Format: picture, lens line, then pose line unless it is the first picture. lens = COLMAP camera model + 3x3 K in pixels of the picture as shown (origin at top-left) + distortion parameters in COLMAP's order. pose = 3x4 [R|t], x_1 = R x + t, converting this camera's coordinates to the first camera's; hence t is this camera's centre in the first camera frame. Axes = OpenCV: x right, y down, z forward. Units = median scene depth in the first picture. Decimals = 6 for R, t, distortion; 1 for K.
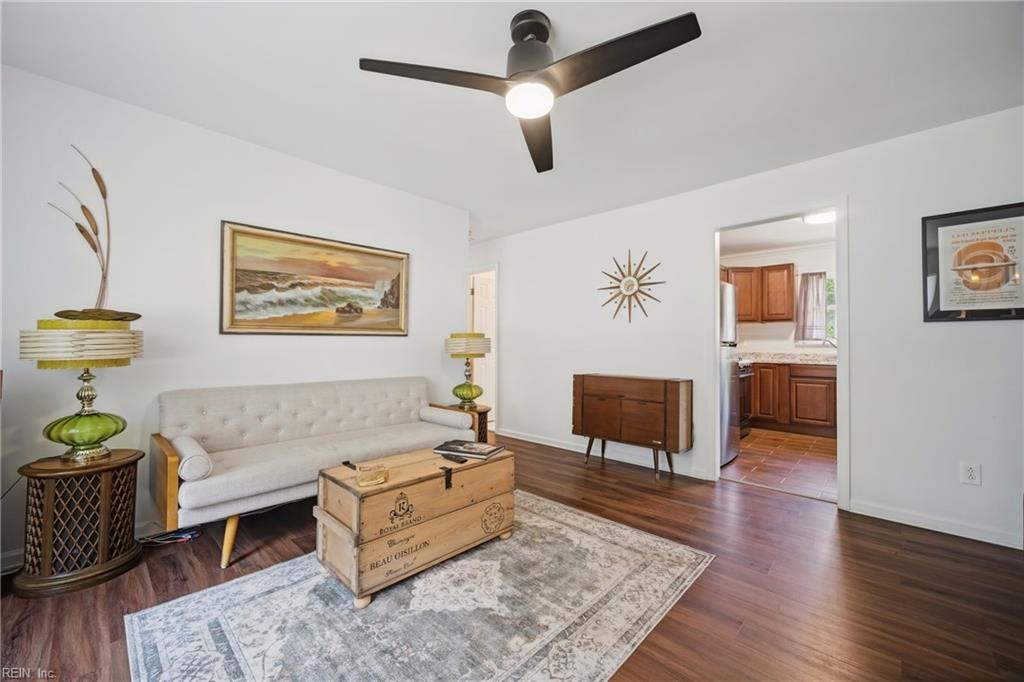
lens RADIAL K [[407.9, 0, 511.7], [0, 407.9, 338.4], [0, 0, 1]] dist [0.001016, 0.000738]
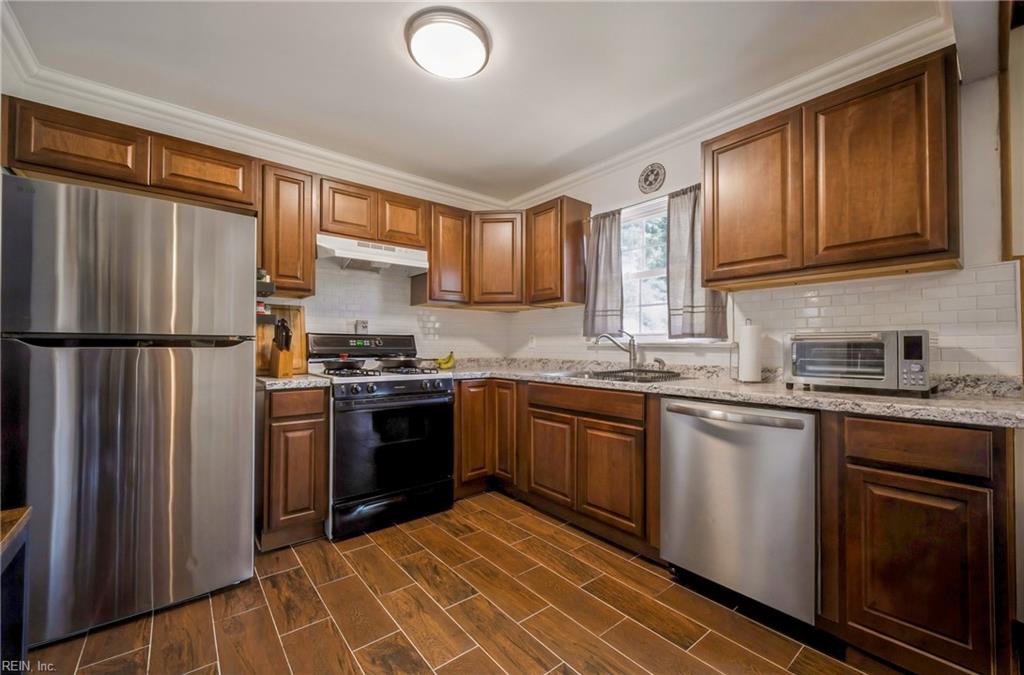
lens RADIAL K [[407.9, 0, 512.5], [0, 407.9, 341.6], [0, 0, 1]] dist [0.001016, 0.000738]
pose [[0.993798, 0.001252, -0.111197, 0.667568], [-0.001542, 0.999996, -0.002522, 0.012657], [0.111193, 0.002678, 0.993795, 0.439438]]
